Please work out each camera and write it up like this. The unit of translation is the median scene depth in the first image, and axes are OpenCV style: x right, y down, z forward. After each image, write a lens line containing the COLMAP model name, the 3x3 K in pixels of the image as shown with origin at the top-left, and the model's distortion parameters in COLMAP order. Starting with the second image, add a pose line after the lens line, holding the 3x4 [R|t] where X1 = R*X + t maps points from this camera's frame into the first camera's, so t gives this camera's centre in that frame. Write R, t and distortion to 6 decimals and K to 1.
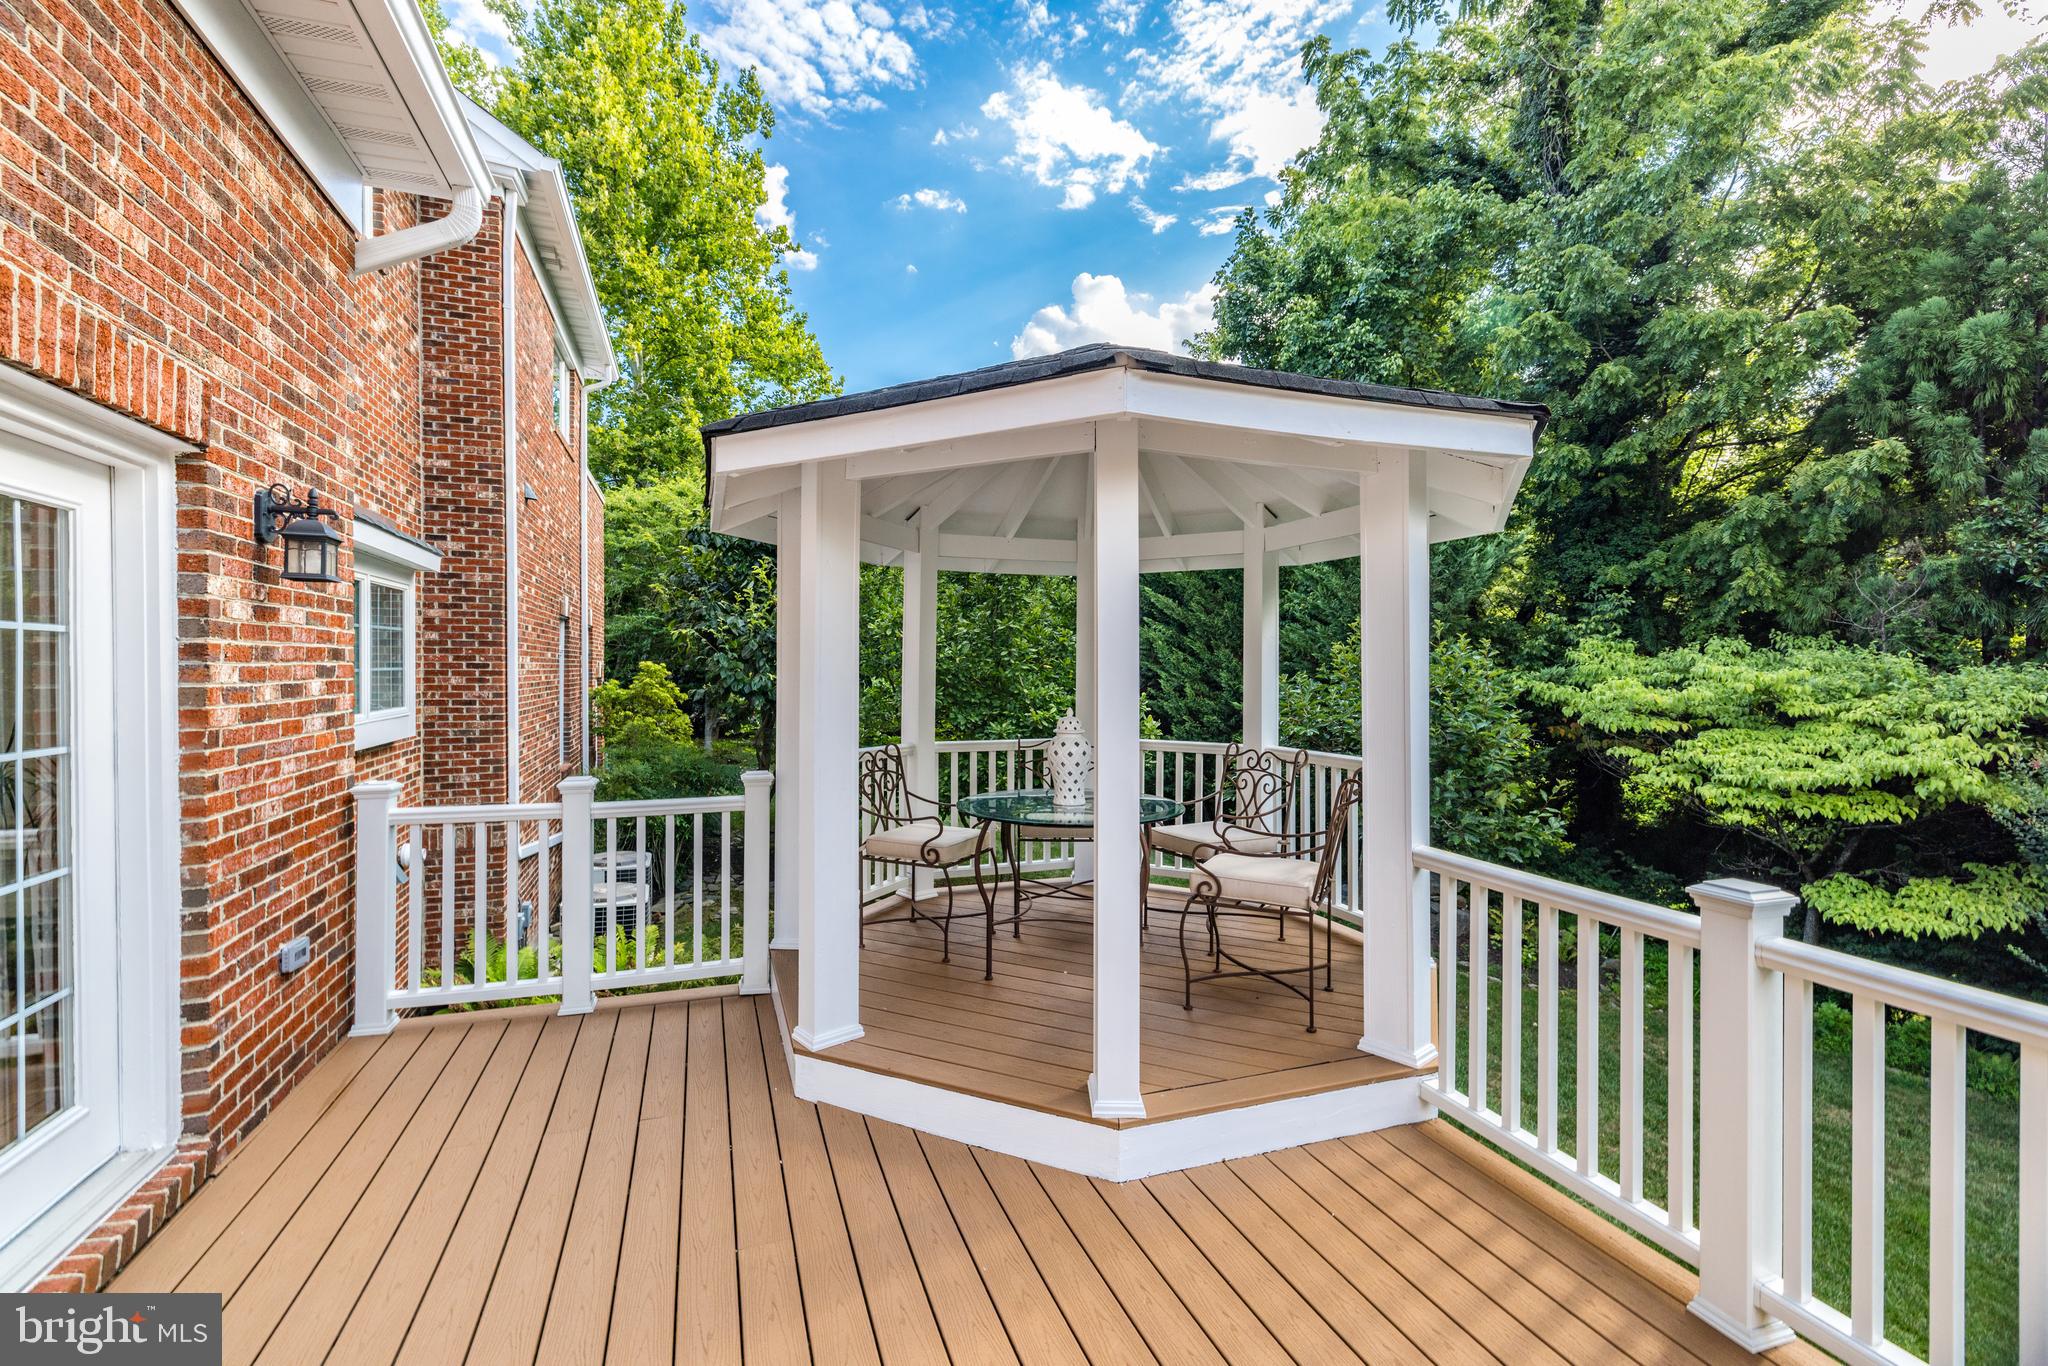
lens RADIAL K [[865.2, 0, 1016.2], [0, 865.2, 686.3], [0, 0, 1]] dist [0.014222, -0.000043]
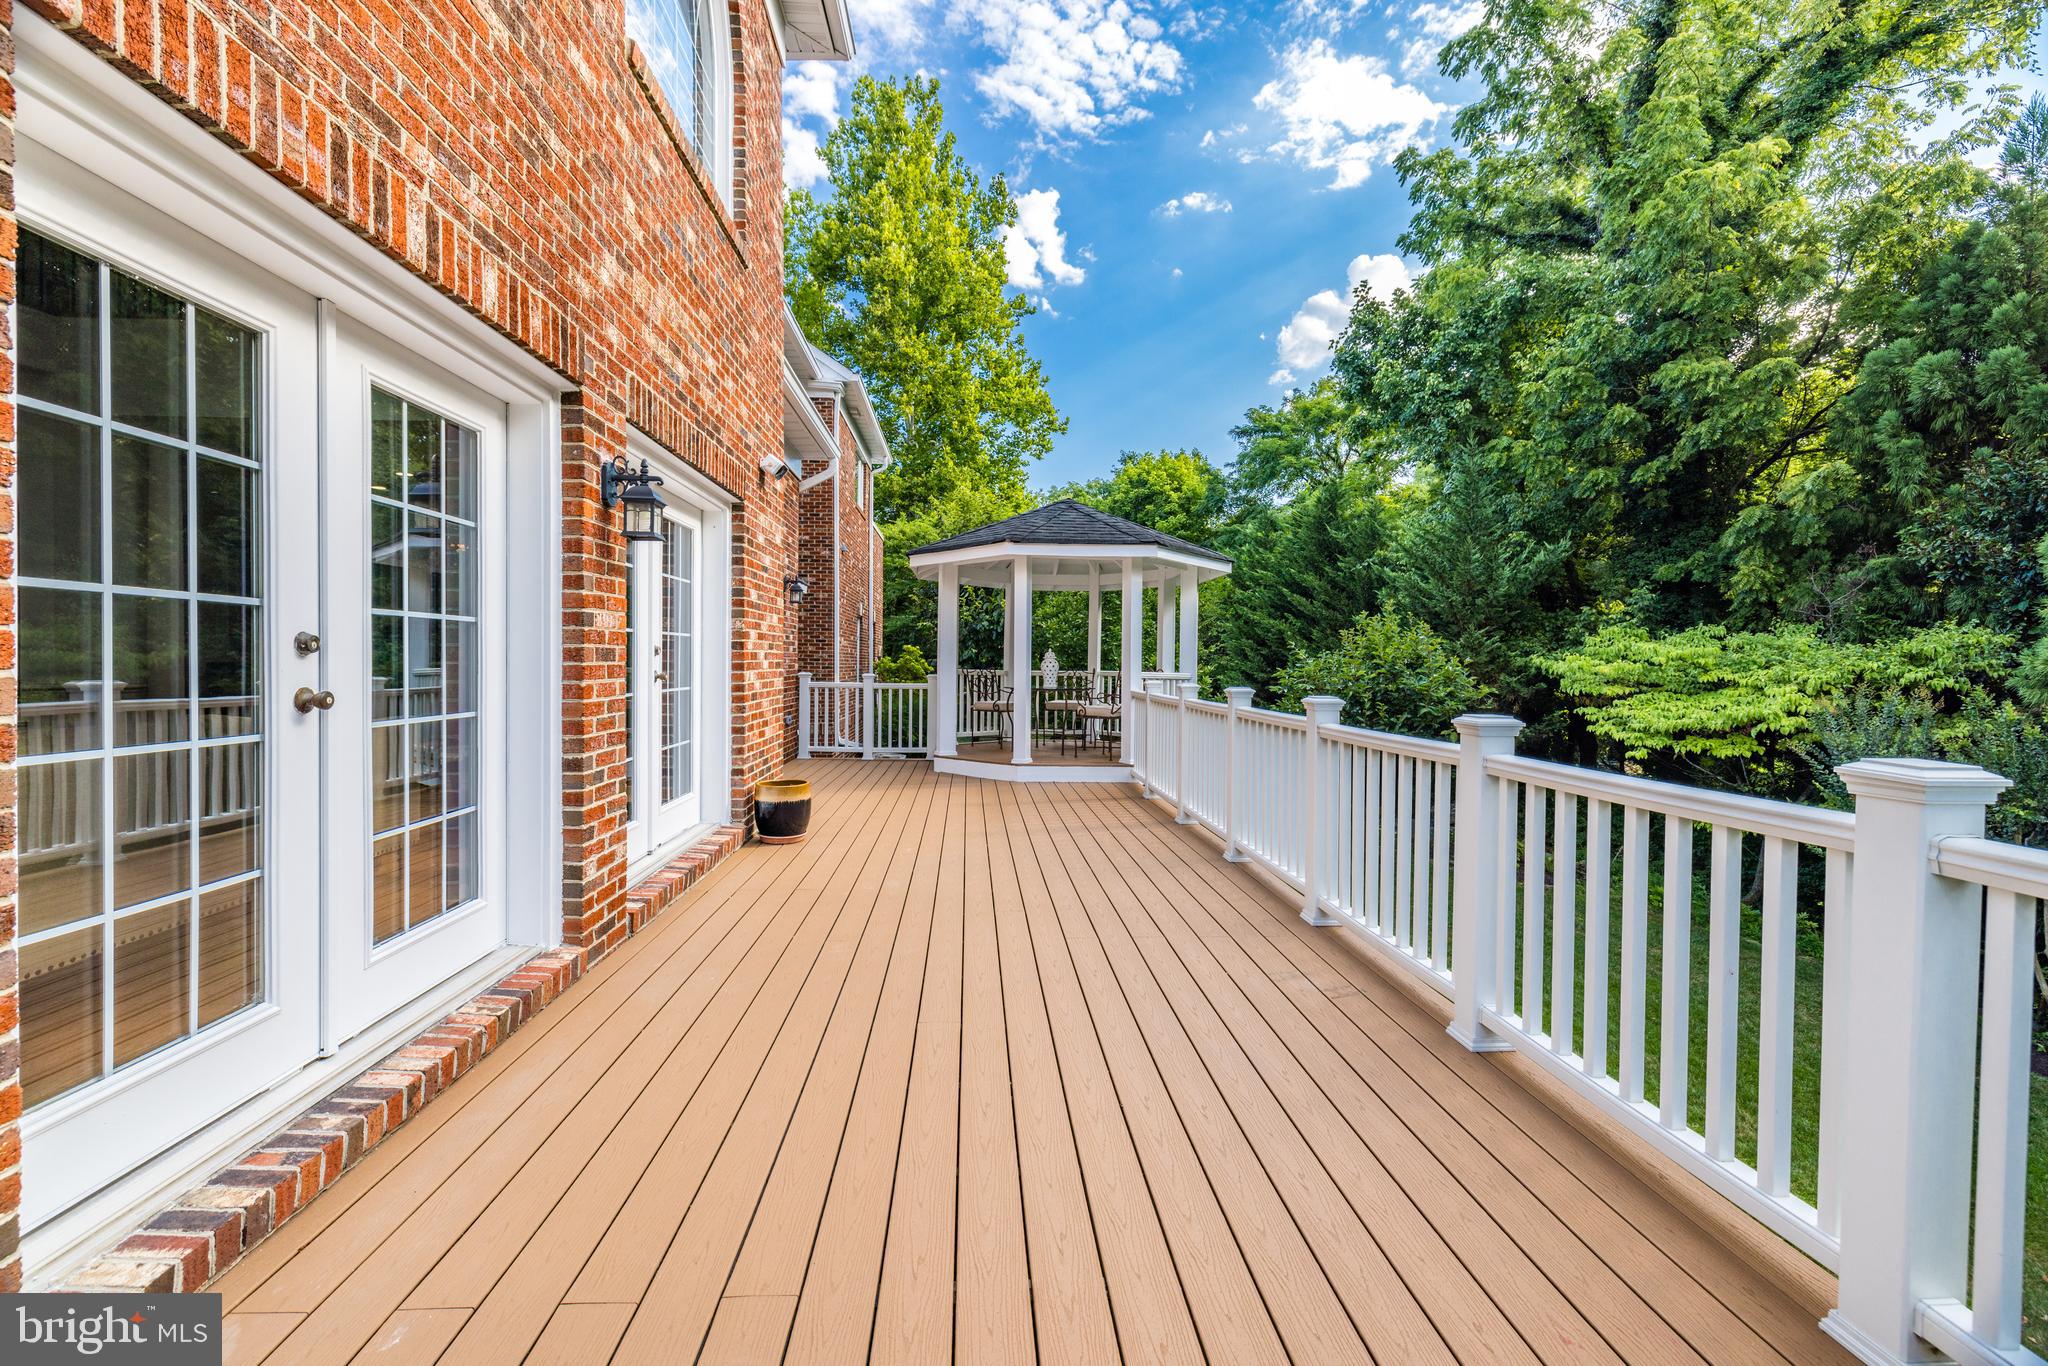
lens RADIAL K [[865.2, 0, 1017.3], [0, 865.2, 676.6], [0, 0, 1]] dist [0.014222, -0.000043]
pose [[0.957224, 0.017491, -0.288819, 0.093649], [-0.020780, 0.999749, -0.008323, 0.019336], [0.288601, 0.013969, 0.957347, -0.182104]]
